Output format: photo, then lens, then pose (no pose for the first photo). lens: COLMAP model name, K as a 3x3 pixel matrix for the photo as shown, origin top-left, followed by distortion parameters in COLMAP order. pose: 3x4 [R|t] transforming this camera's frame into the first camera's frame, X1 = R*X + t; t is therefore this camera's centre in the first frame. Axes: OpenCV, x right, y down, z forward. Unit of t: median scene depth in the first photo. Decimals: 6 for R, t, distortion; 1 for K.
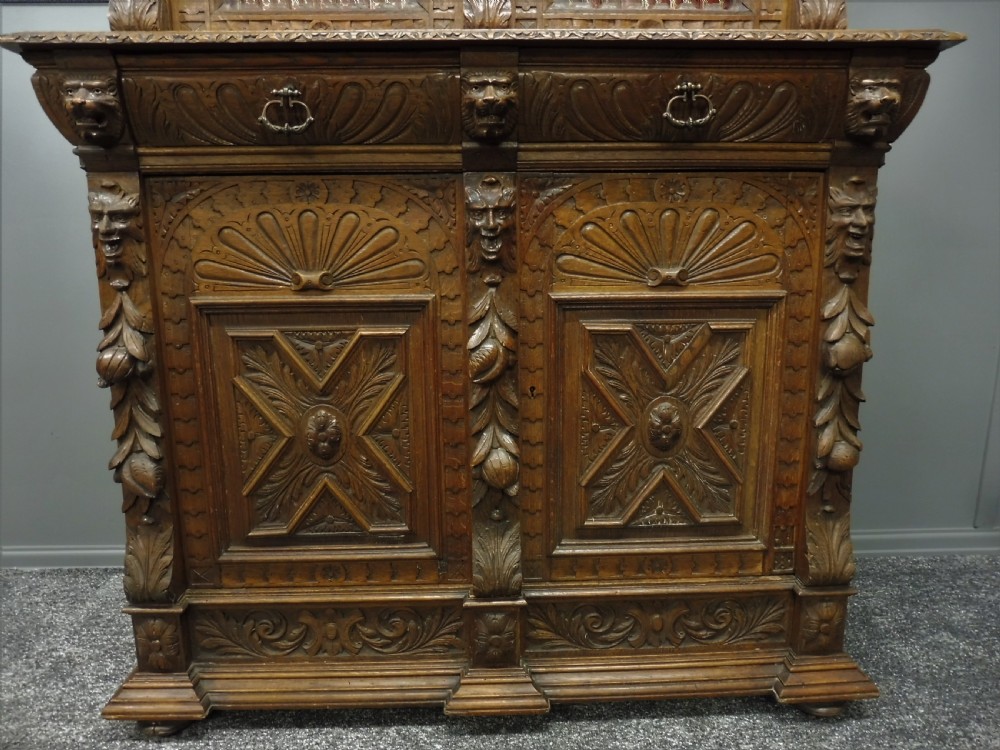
lens RADIAL K [[727.0, 0, 500.2], [0, 727.0, 381.1], [0, 0, 1]] dist [-0.050458, 0.016110]
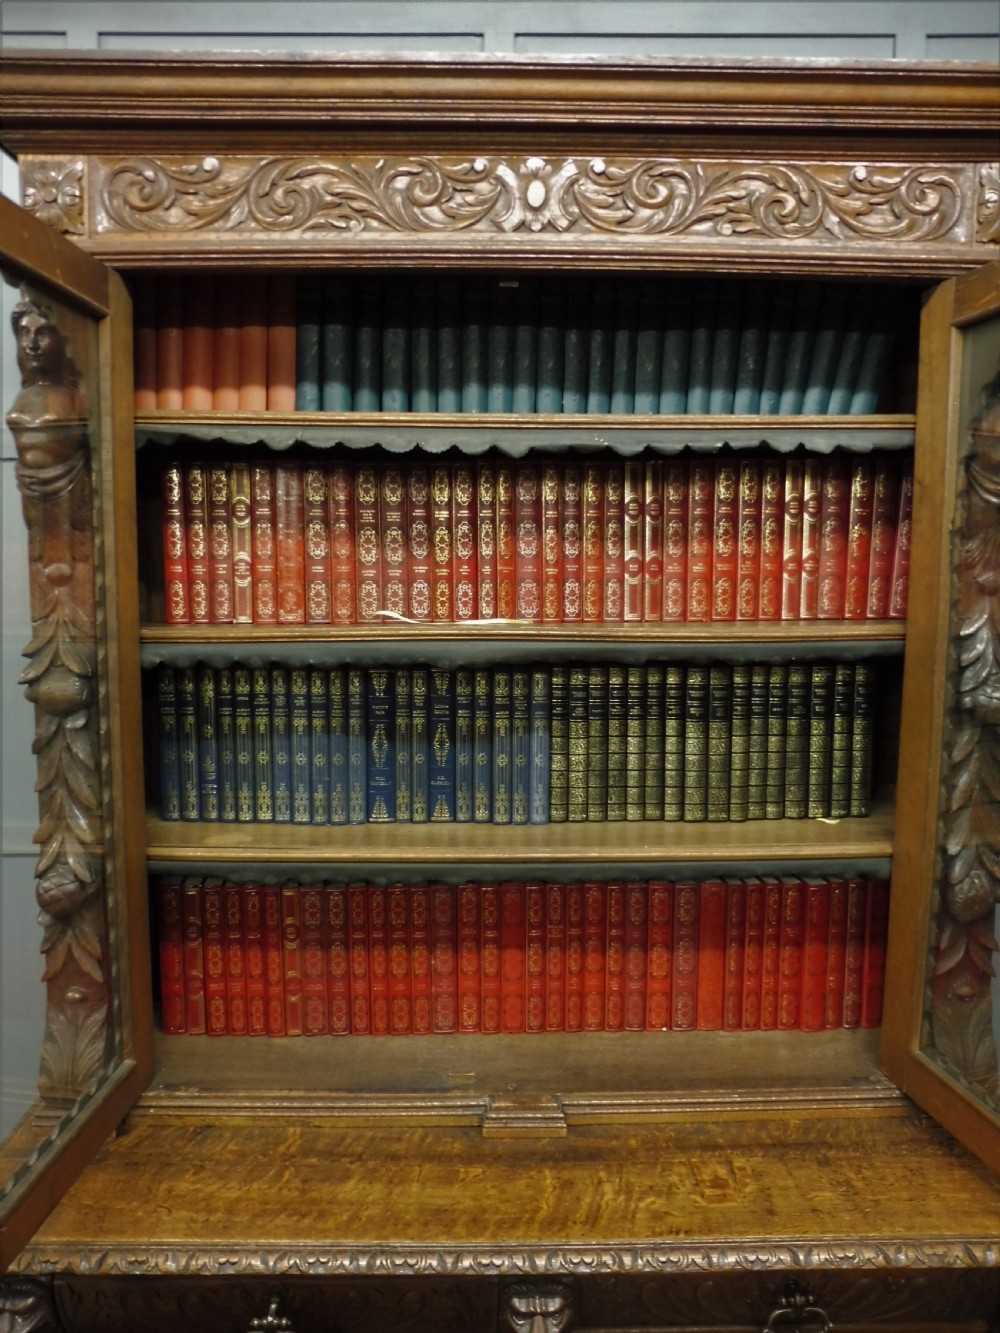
lens RADIAL K [[969.1, 0, 488.7], [0, 969.1, 671.8], [0, 0, 1]] dist [-0.050458, 0.016110]
pose [[0.999849, 0.012028, -0.012506, -0.051481], [-0.013157, 0.995442, -0.094456, -0.825552], [0.011313, 0.094607, 0.995450, -0.056730]]
